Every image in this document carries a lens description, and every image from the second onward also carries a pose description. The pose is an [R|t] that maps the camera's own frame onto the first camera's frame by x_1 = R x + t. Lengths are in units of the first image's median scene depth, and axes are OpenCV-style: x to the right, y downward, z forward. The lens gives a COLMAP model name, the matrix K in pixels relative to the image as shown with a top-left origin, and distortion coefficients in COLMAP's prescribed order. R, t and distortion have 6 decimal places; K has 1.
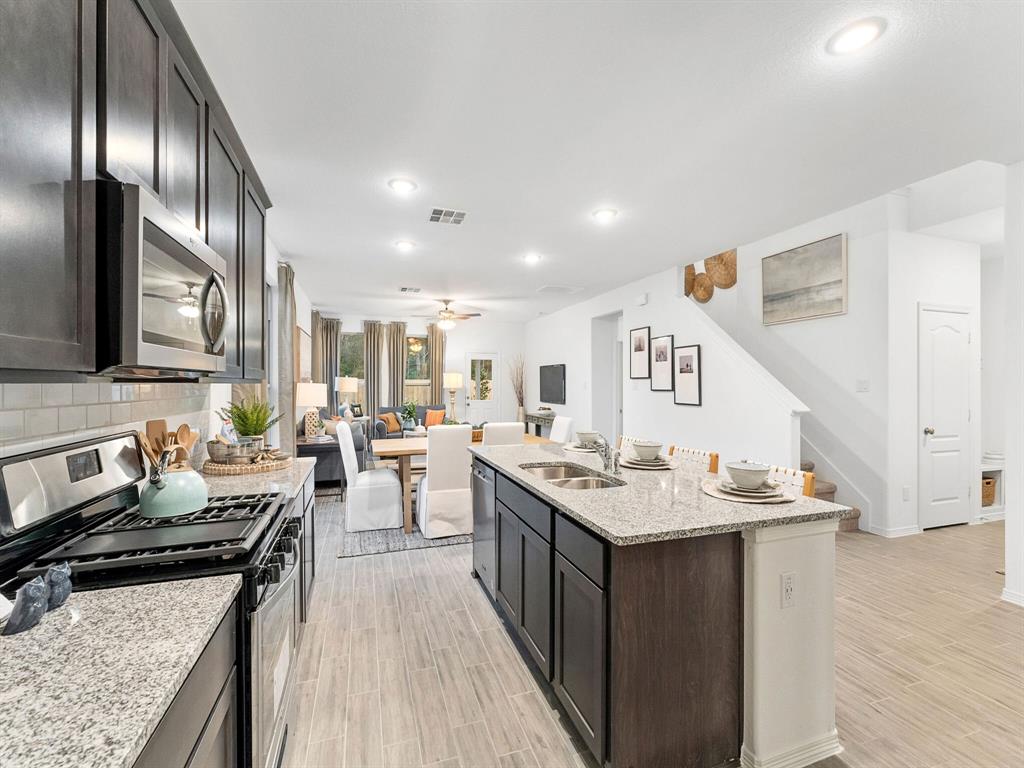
lens RADIAL K [[431.2, 0, 512.0], [0, 431.2, 384.0], [0, 0, 1]] dist [-0.013690, -0.000242]
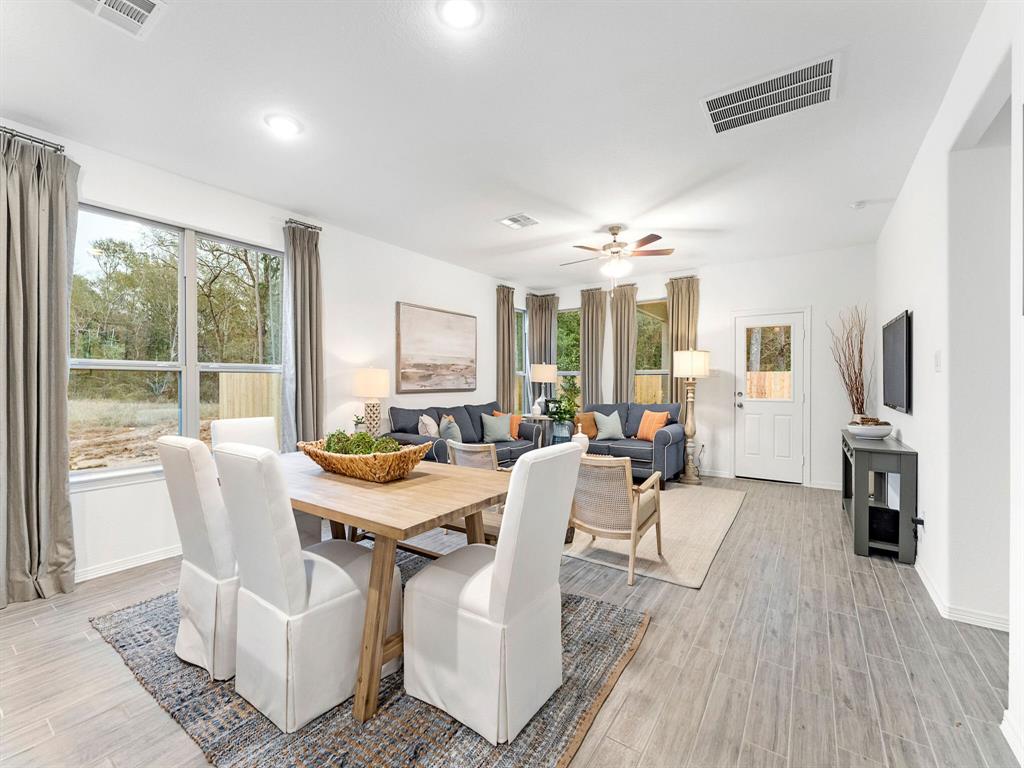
lens RADIAL K [[431.2, 0, 512.0], [0, 431.2, 384.0], [0, 0, 1]] dist [-0.013690, -0.000242]
pose [[0.594821, -0.001343, -0.803857, 0.196005], [0.005914, 0.999979, 0.002705, 0.015965], [0.803836, -0.006363, 0.594817, 0.434482]]
